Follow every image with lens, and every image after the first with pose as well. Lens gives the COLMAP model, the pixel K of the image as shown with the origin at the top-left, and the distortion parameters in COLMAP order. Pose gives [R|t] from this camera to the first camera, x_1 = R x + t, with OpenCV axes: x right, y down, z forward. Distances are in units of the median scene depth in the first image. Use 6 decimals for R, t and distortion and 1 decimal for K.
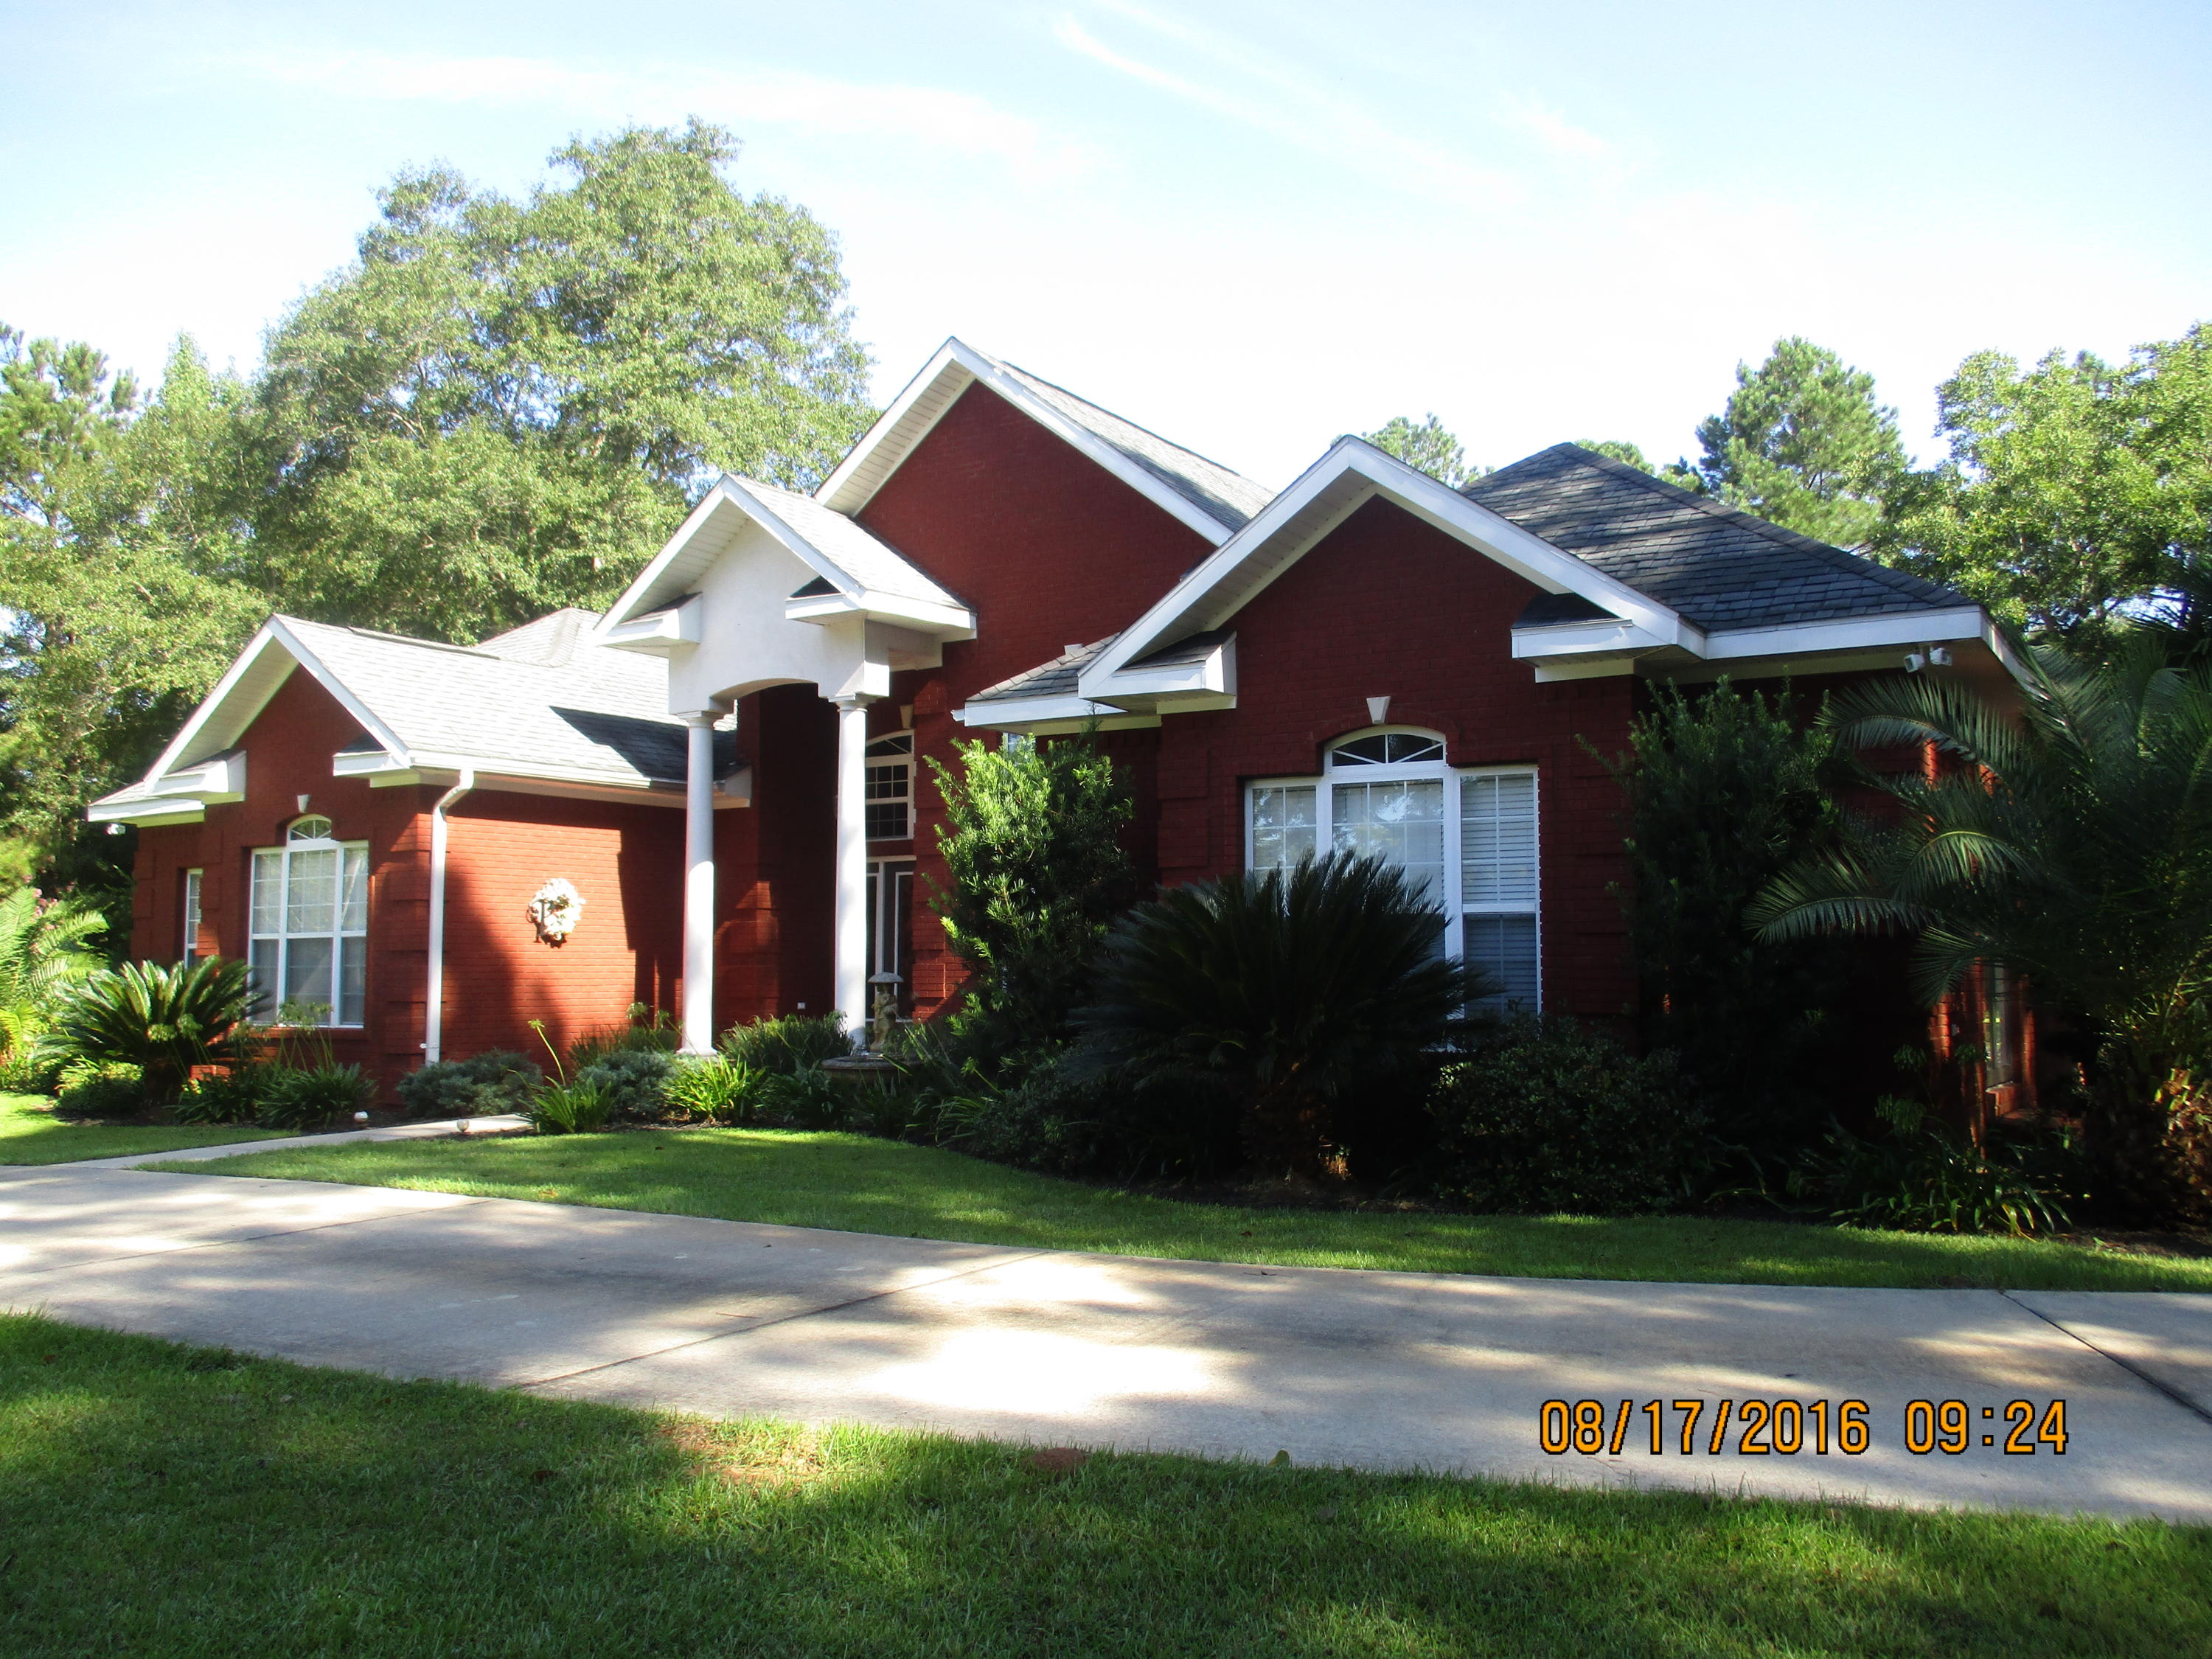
lens RADIAL K [[1744.3, 0, 1106.0], [0, 1744.3, 829.5], [0, 0, 1]] dist [-0.000371, 0.002777]
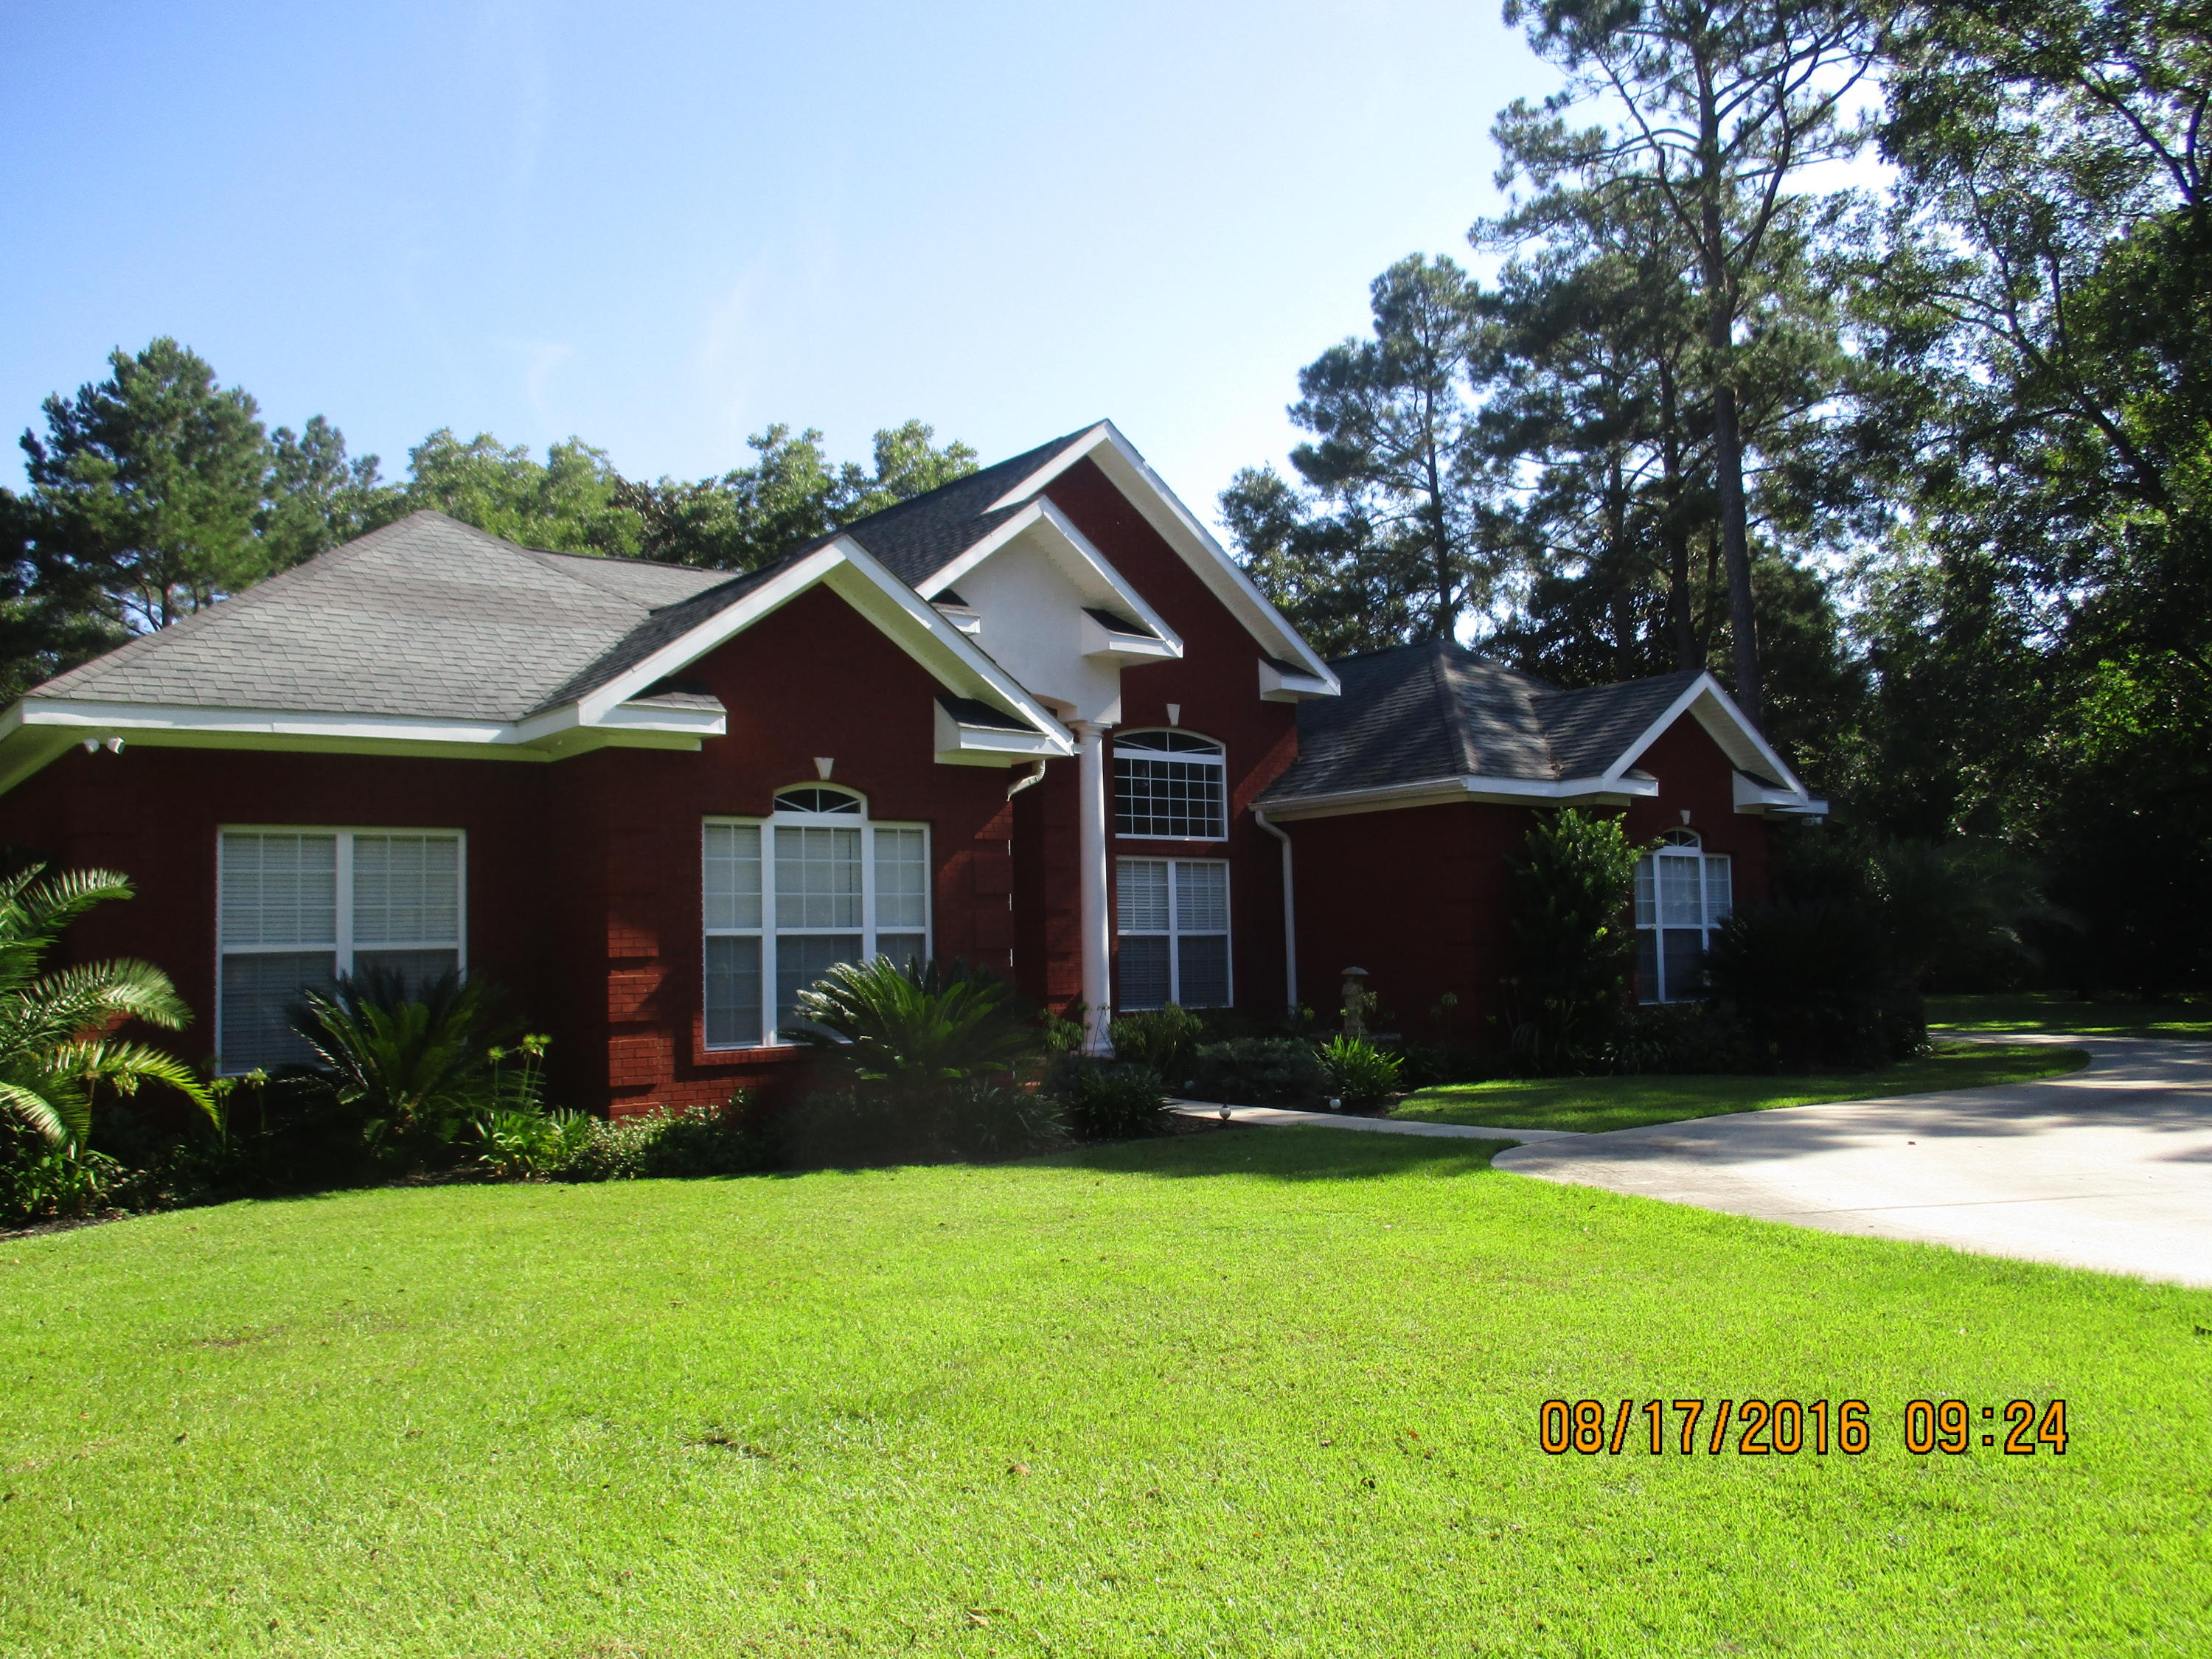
lens RADIAL K [[1863.8, 0, 1060.8], [0, 1863.8, 829.1], [0, 0, 1]] dist [-0.078501, -0.005268]
pose [[0.354409, 0.065700, 0.932780, -1.252292], [-0.050921, 0.997405, -0.050904, 0.052720], [-0.933703, -0.029457, 0.356834, 0.590653]]
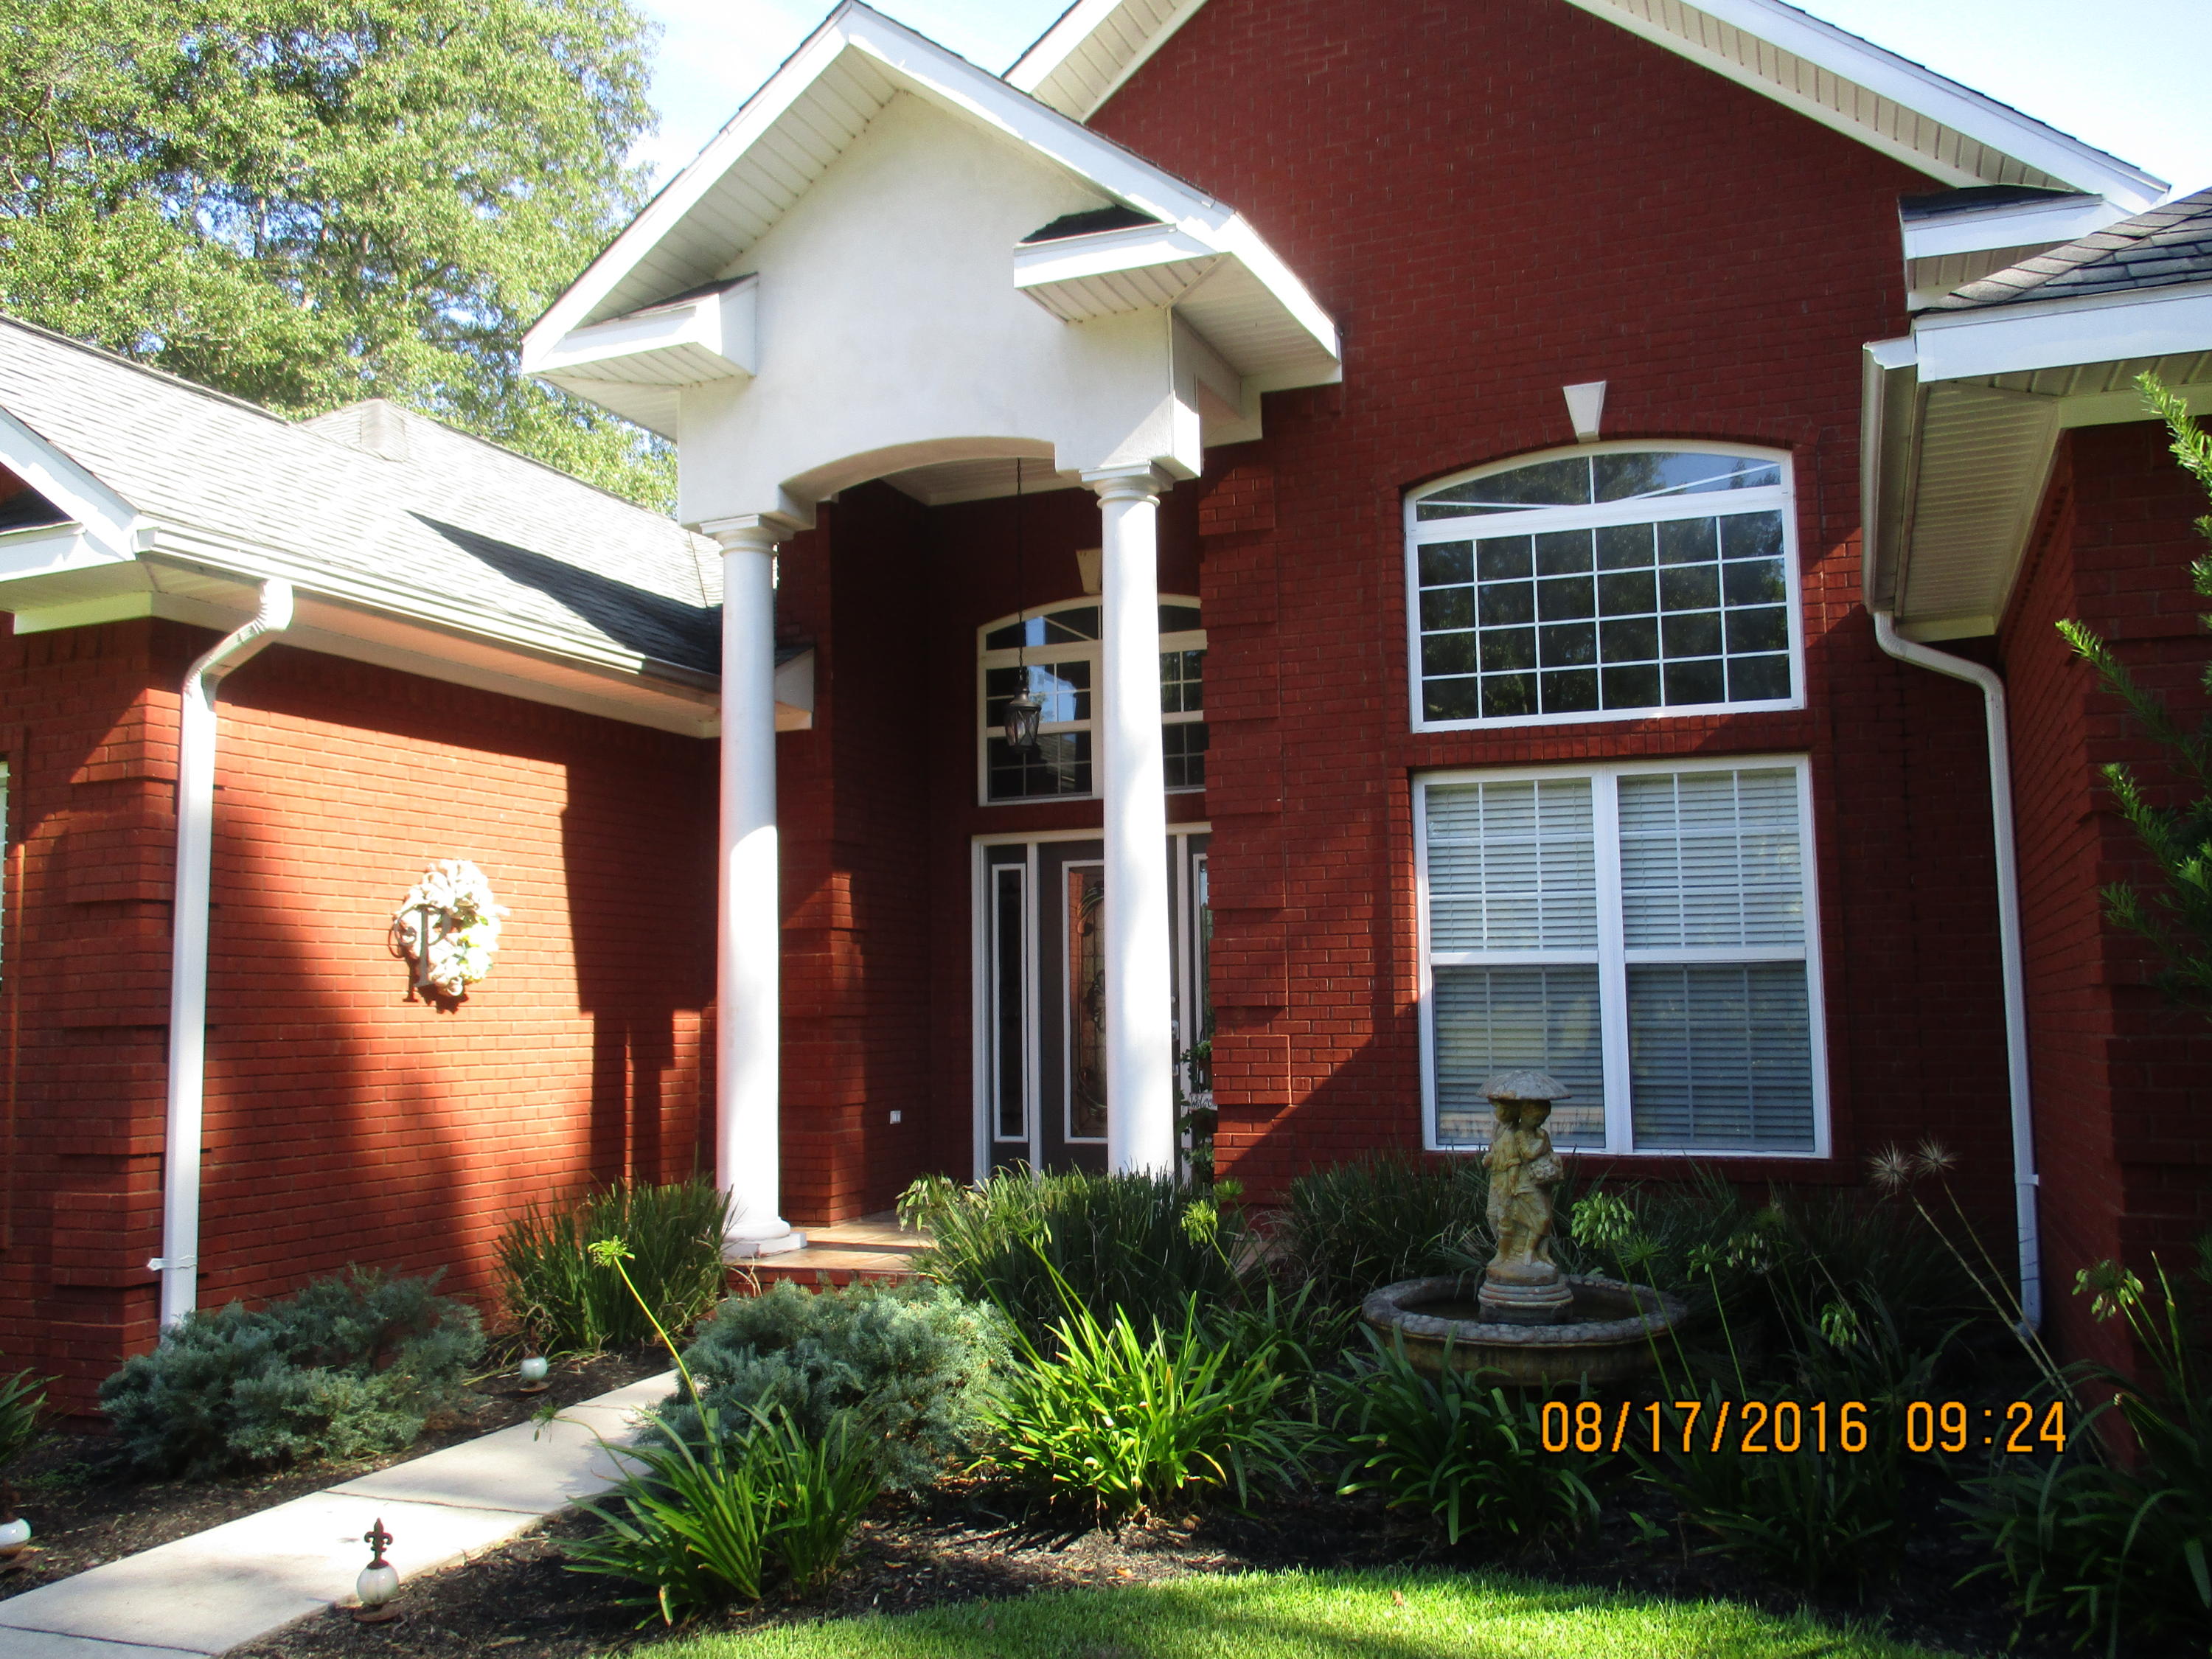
lens RADIAL K [[1801.4, 0, 1139.2], [0, 1801.4, 829.5], [0, 0, 1]] dist [-0.053397, 0.051989]
pose [[0.980290, 0.005749, 0.197479, -0.237217], [-0.001270, 0.999739, -0.022797, 0.031388], [-0.197558, 0.022097, 0.980042, 0.521296]]
